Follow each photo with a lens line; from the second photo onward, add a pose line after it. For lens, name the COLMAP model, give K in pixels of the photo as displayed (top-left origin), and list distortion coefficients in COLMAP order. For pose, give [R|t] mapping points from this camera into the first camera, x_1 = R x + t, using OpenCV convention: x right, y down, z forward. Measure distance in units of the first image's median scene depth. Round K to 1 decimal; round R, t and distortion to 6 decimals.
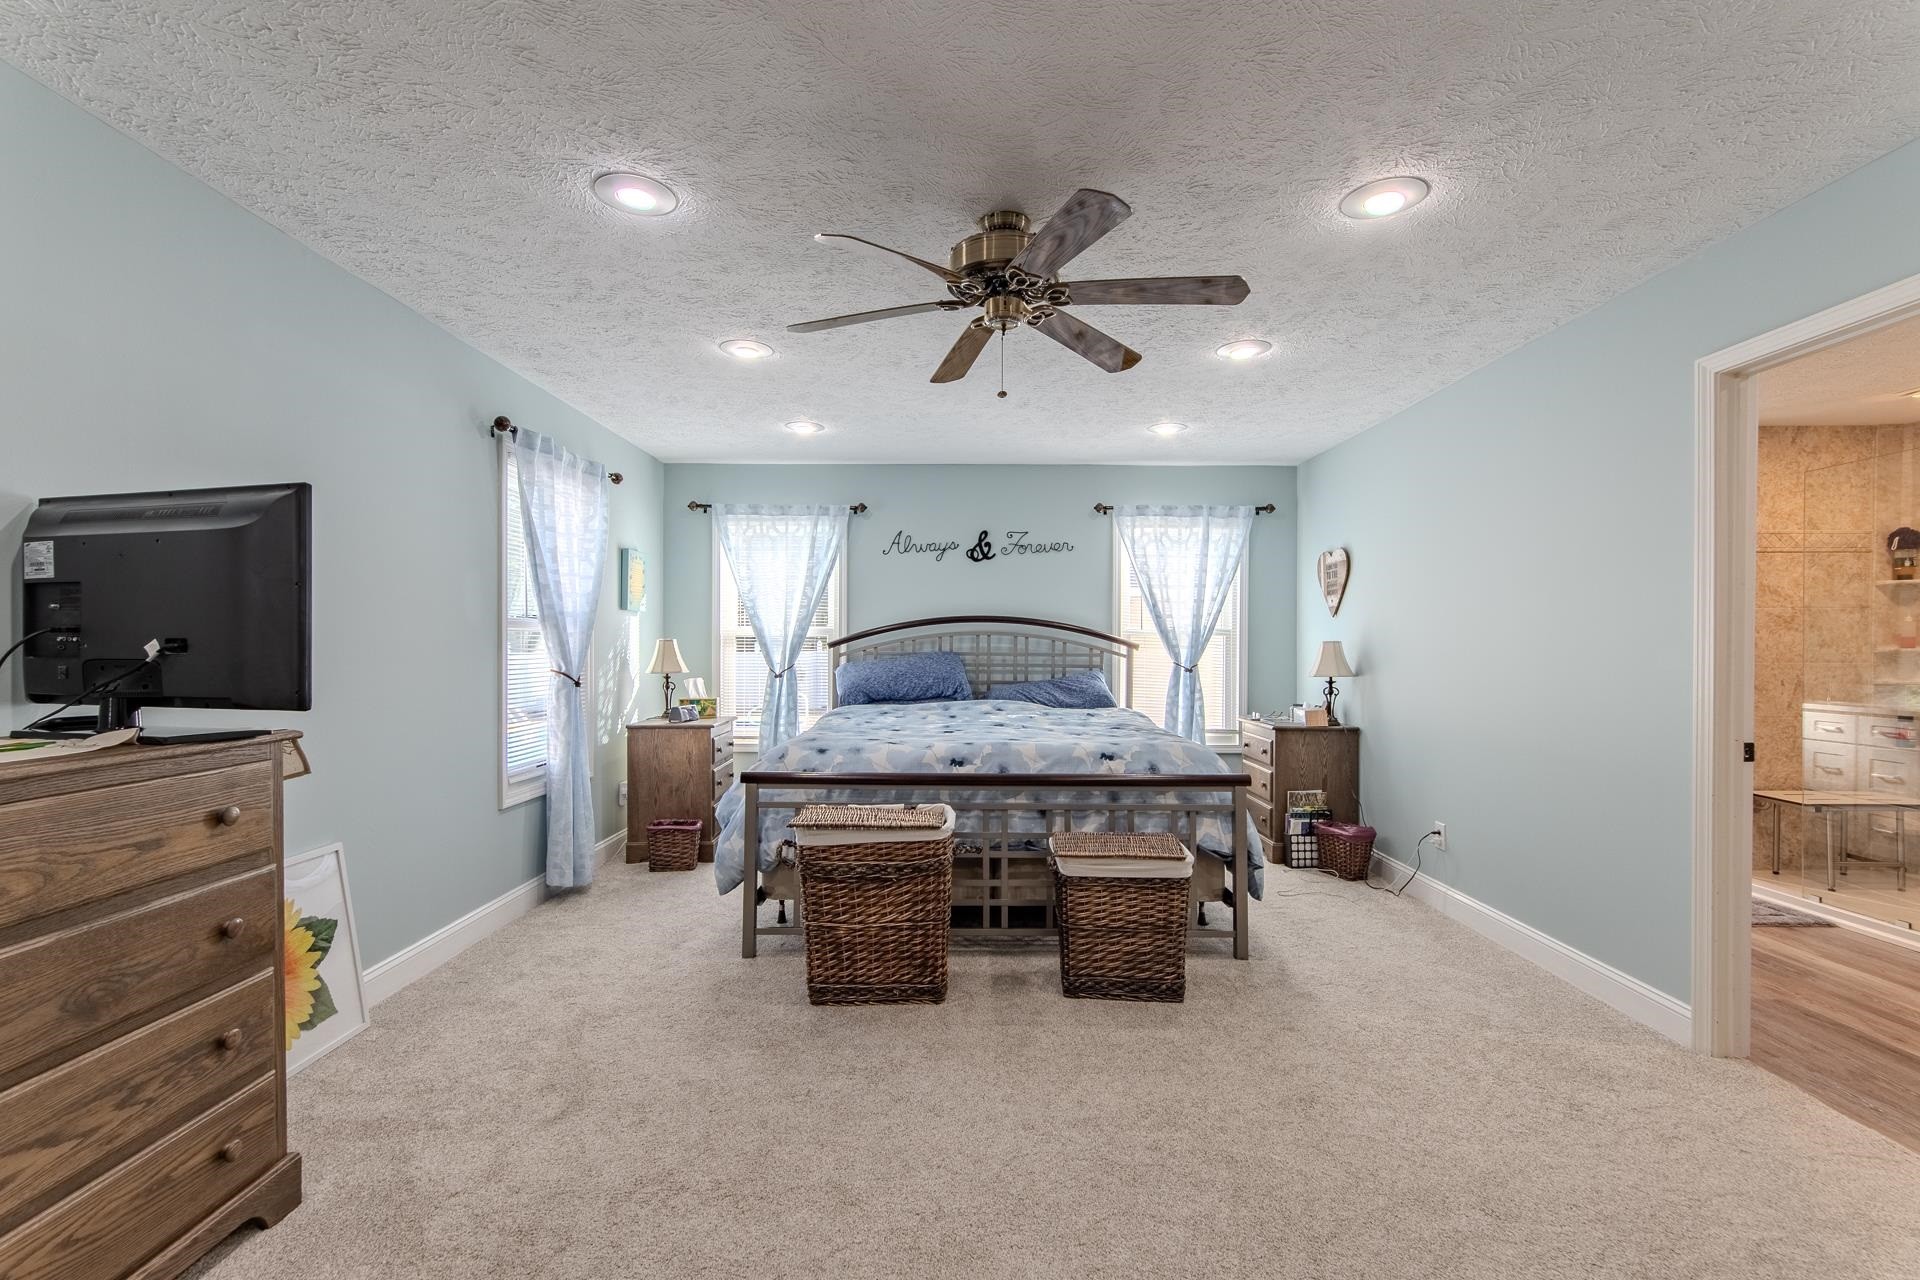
lens RADIAL K [[838.9, 0, 954.0], [0, 838.9, 649.1], [0, 0, 1]] dist [-0.004311, 0.002177]
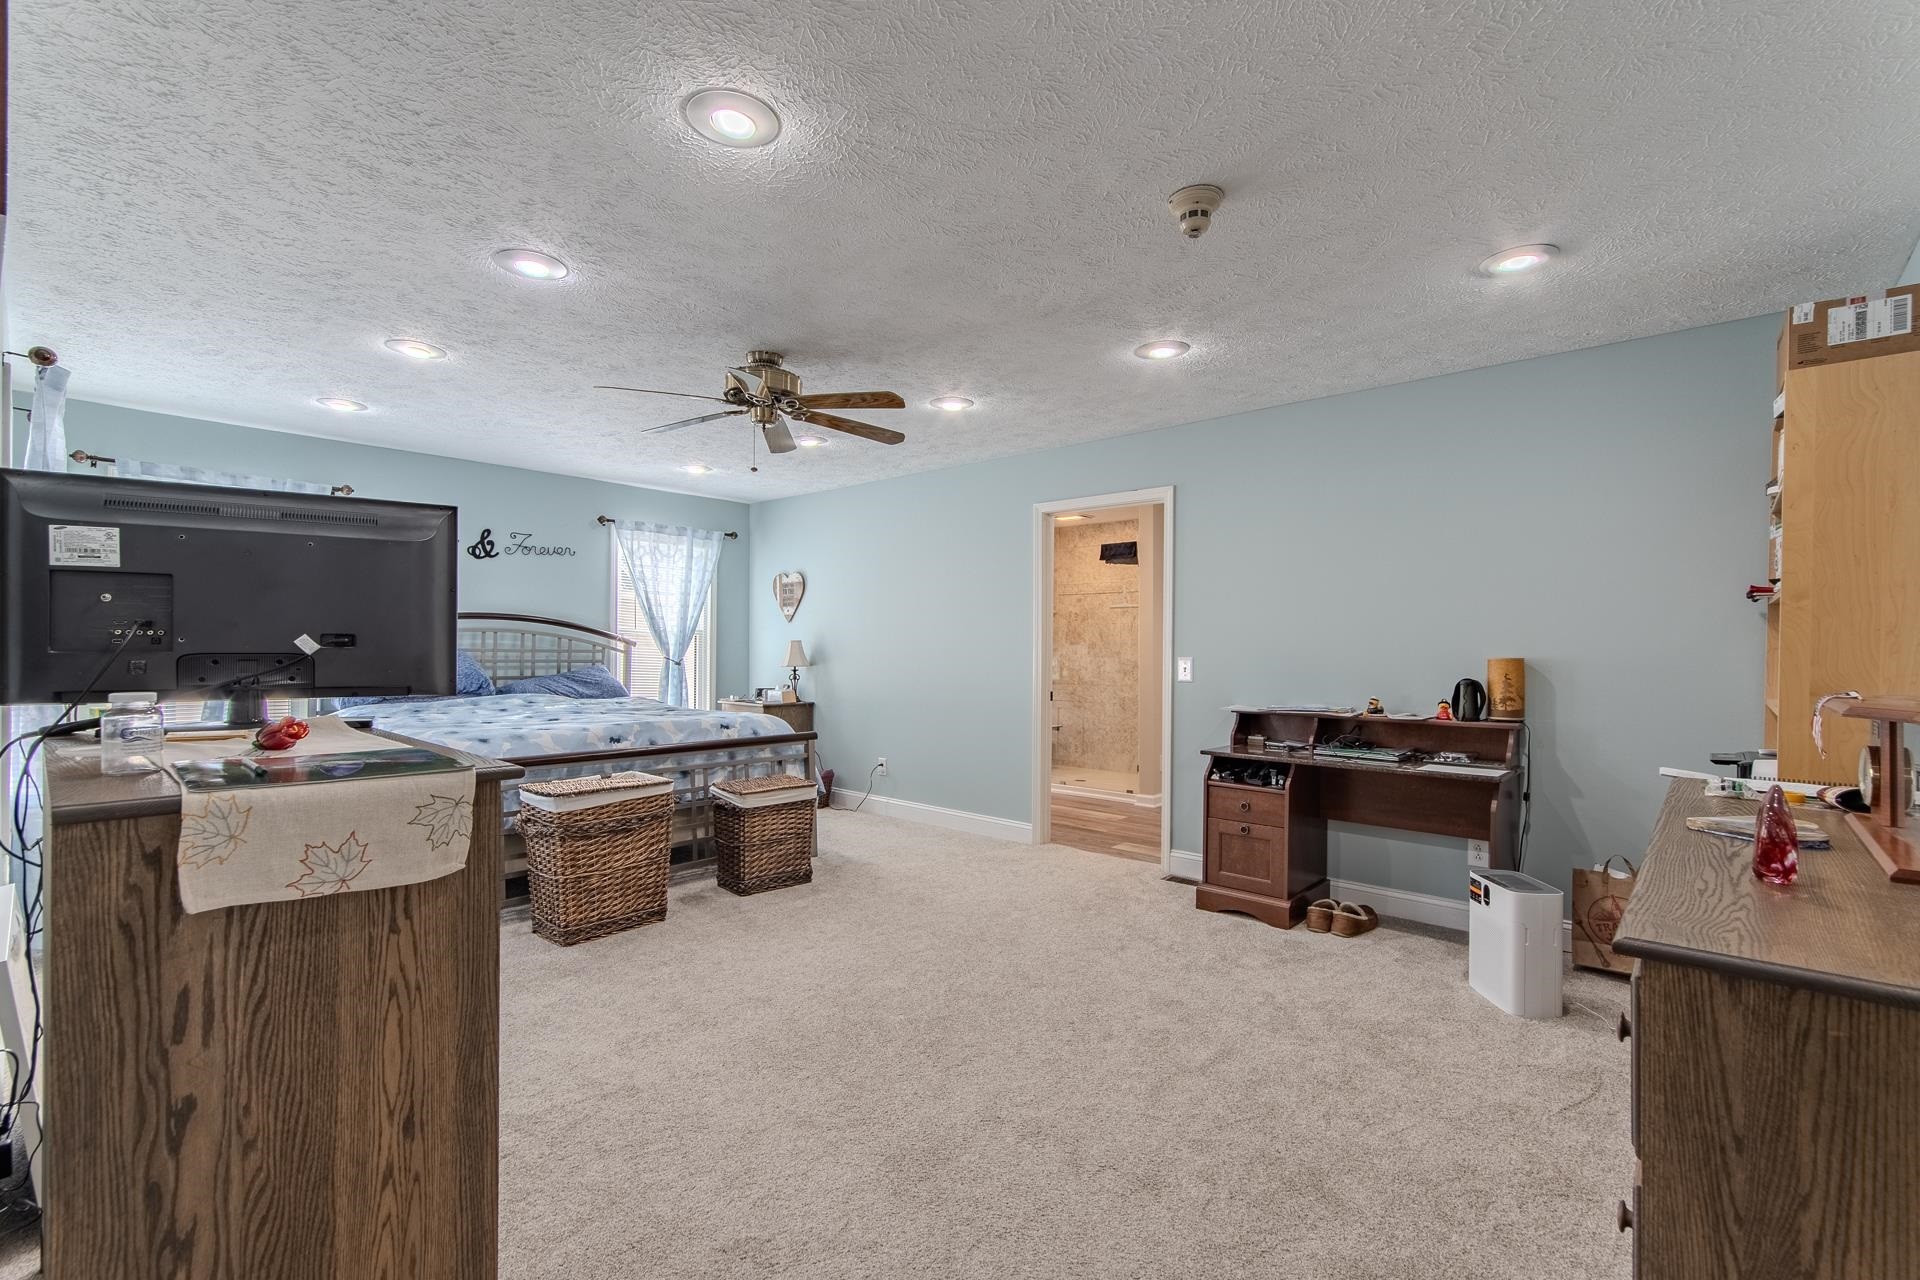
lens RADIAL K [[838.9, 0, 954.5], [0, 838.9, 644.2], [0, 0, 1]] dist [-0.004311, 0.002177]
pose [[0.669248, 0.003558, 0.743030, -0.404417], [-0.001422, 0.999993, -0.003508, 0.001178], [-0.743037, 0.001291, 0.669249, -0.116240]]
